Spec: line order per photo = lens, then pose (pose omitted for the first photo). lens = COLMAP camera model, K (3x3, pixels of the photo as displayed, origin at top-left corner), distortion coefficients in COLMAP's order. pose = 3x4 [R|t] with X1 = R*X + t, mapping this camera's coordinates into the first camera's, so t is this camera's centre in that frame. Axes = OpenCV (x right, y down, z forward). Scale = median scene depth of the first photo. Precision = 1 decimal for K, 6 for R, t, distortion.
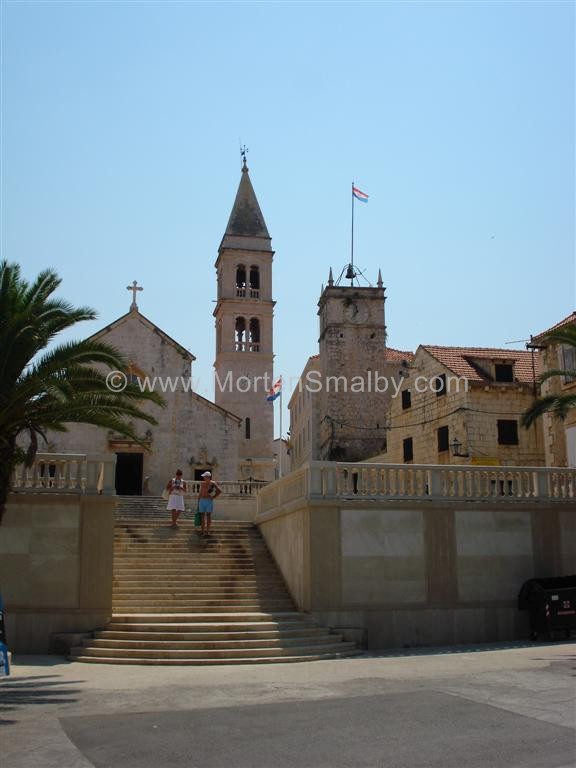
lens RADIAL K [[868.3, 0, 287.7], [0, 868.3, 383.5], [0, 0, 1]] dist [-0.115274, 0.000000]
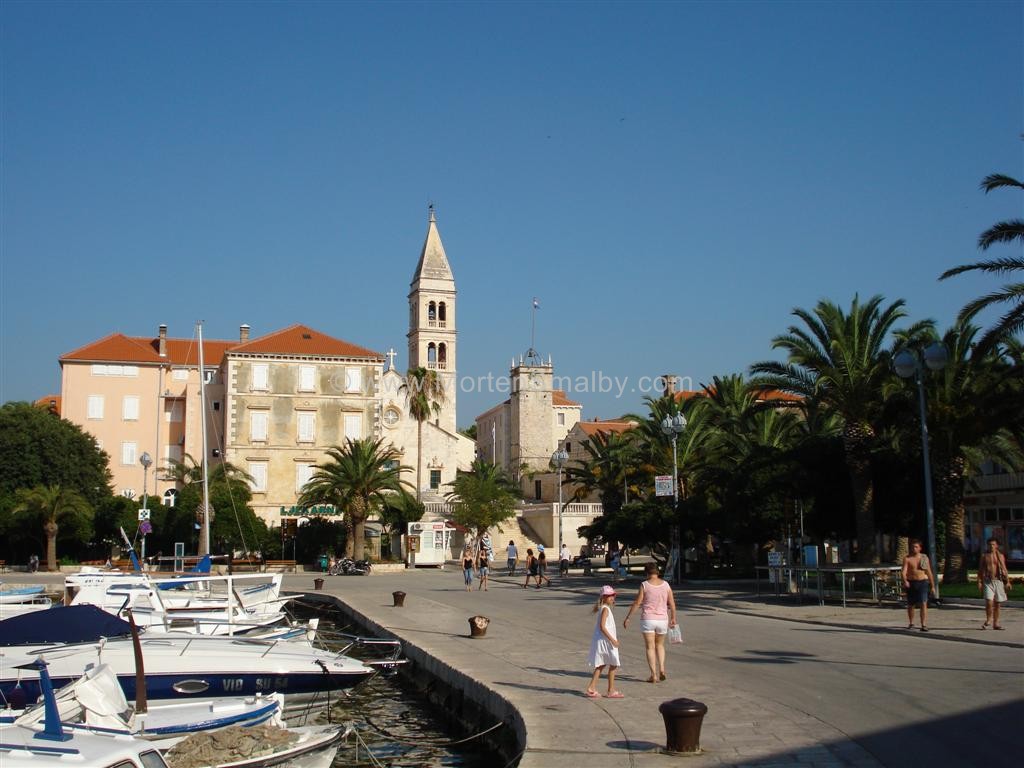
lens RADIAL K [[1157.7, 0, 512.2], [0, 1157.7, 384.8], [0, 0, 1]] dist [-0.115274, 0.000000]
pose [[0.991412, 0.010570, 0.130347, -0.161198], [-0.022272, 0.995814, 0.088651, -0.170757], [-0.128864, -0.090793, 0.987497, -0.756603]]
